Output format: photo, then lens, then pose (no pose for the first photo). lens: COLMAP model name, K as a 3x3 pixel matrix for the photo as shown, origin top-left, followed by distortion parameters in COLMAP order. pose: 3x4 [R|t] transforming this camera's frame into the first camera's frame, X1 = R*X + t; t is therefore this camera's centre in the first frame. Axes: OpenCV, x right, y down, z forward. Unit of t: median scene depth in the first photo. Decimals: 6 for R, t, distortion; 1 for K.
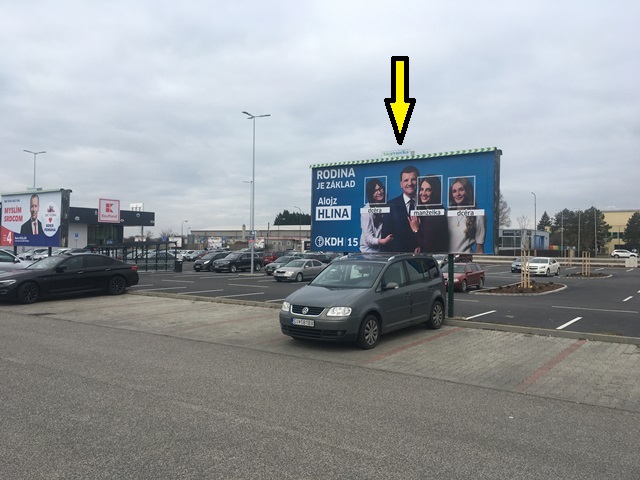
lens RADIAL K [[543.1, 0, 322.6], [0, 543.1, 238.1], [0, 0, 1]] dist [0.081561, -0.060383]
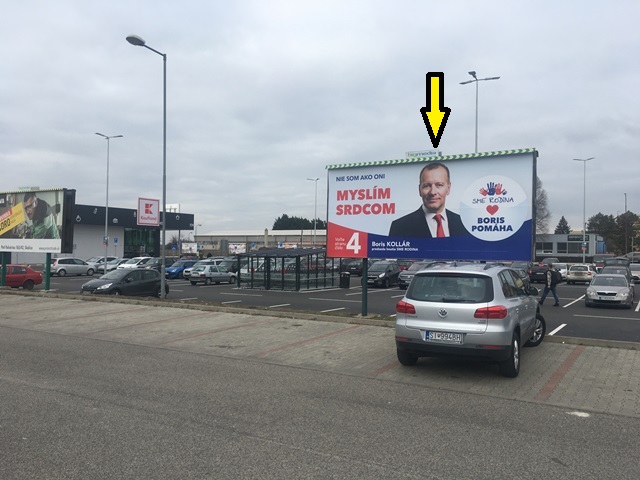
lens RADIAL K [[543.1, 0, 331.3], [0, 543.1, 243.2], [0, 0, 1]] dist [0.081561, -0.060383]
pose [[0.996360, -0.000965, 0.085245, -0.171374], [0.001018, 0.999999, -0.000571, -0.000250], [-0.085244, 0.000656, 0.996360, 0.123333]]
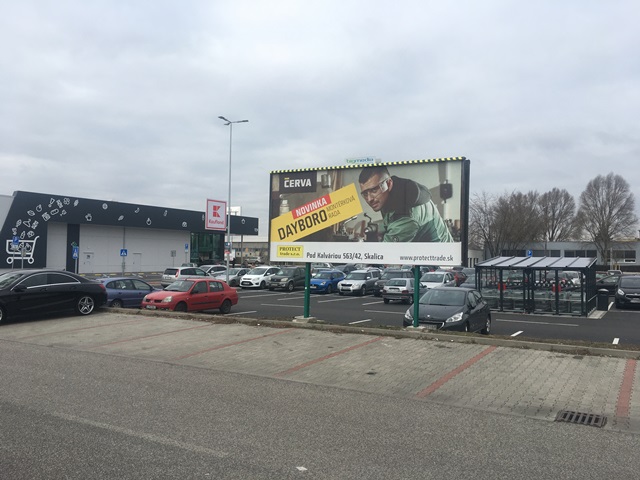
lens RADIAL K [[543.1, 0, 322.1], [0, 543.1, 256.3], [0, 0, 1]] dist [0.081561, -0.060383]
pose [[0.993197, 0.000926, 0.116443, -0.224385], [-0.001976, 0.999958, 0.008905, -0.000105], [-0.116430, -0.009074, 0.993157, 0.163349]]
